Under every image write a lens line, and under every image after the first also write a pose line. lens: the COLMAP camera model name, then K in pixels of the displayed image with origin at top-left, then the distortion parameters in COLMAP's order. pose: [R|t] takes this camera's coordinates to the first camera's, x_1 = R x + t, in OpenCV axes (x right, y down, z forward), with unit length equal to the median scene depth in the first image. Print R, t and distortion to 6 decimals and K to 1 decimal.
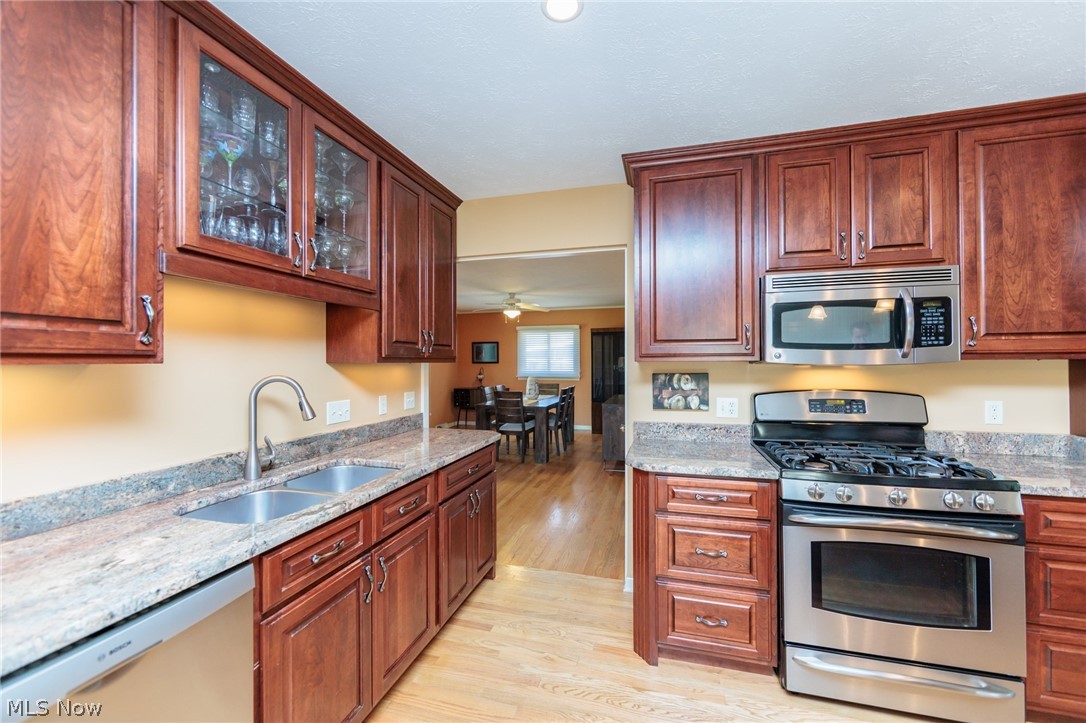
lens RADIAL K [[426.4, 0, 543.0], [0, 426.4, 361.5], [0, 0, 1]] dist [-0.001550, -0.000344]
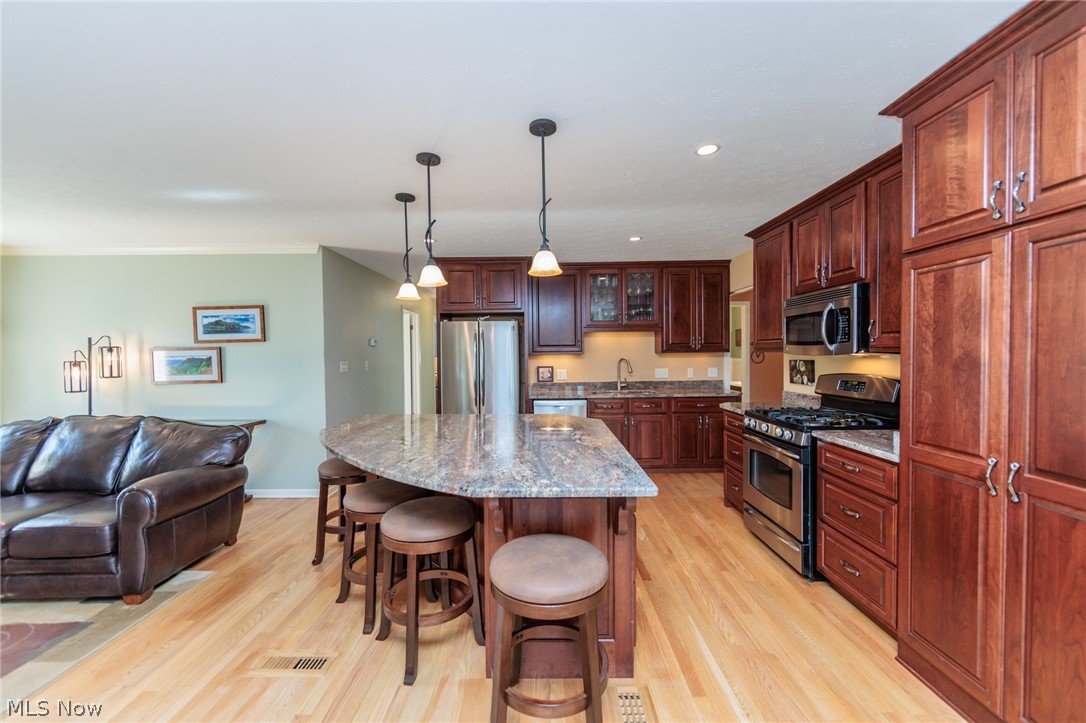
lens RADIAL K [[426.4, 0, 543.0], [0, 426.4, 361.5], [0, 0, 1]] dist [-0.001550, -0.000344]
pose [[0.268962, 0.021043, -0.962921, 2.016527], [0.013946, 0.999571, 0.025739, -0.023299], [0.963050, -0.020352, 0.268553, -0.347285]]
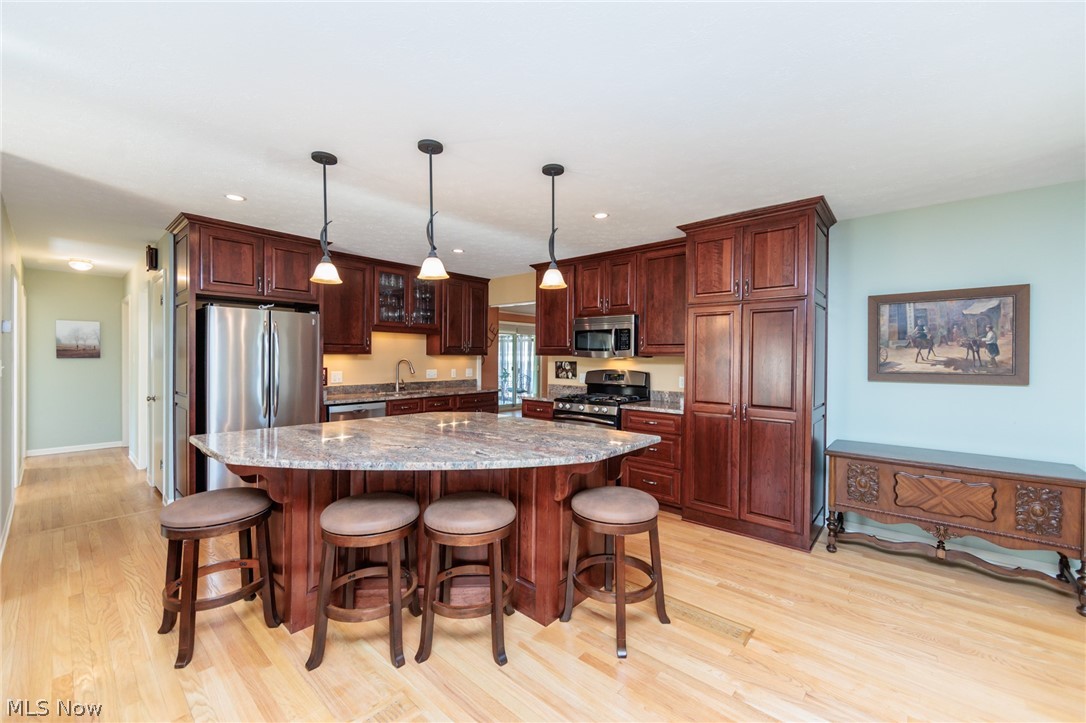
lens RADIAL K [[433.8, 0, 543.0], [0, 433.8, 361.5], [0, 0, 1]] dist [-0.001718, -0.000256]
pose [[0.903440, 0.015436, -0.428436, 1.523350], [-0.009200, 0.999820, 0.016622, -0.008498], [0.428615, -0.011075, 0.903419, -1.311822]]
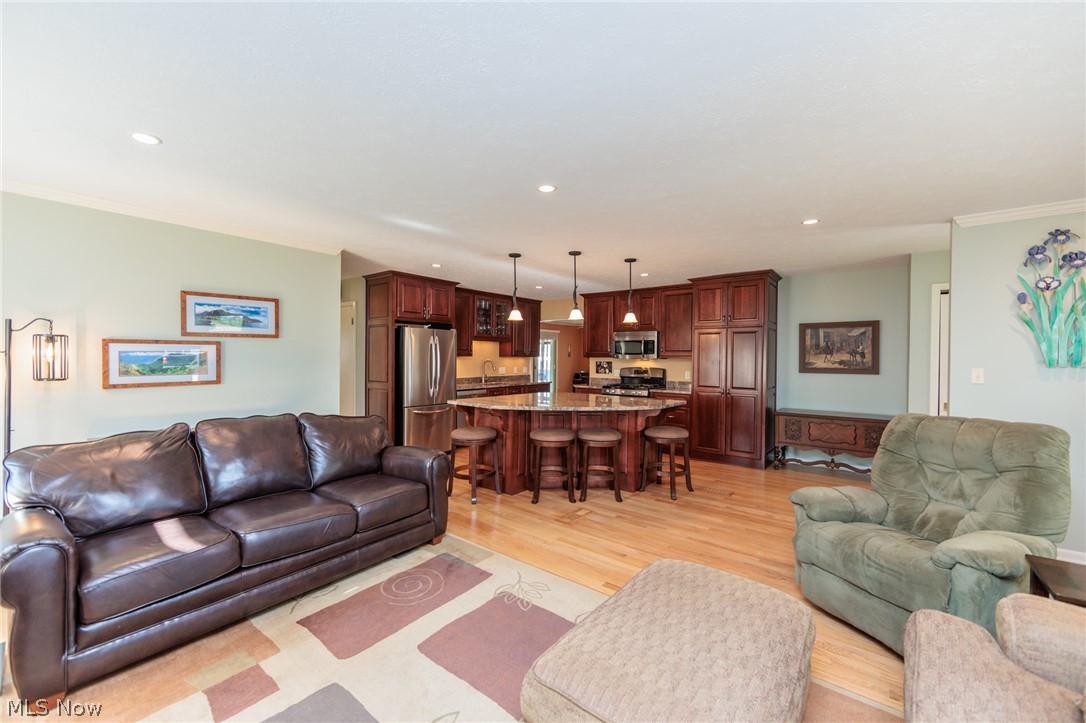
lens RADIAL K [[433.8, 0, 543.0], [0, 433.8, 361.5], [0, 0, 1]] dist [-0.001718, -0.000256]
pose [[0.922315, 0.016494, -0.386087, 1.482695], [-0.011036, 0.999805, 0.016349, -0.023875], [0.386281, -0.010818, 0.922318, -2.656814]]
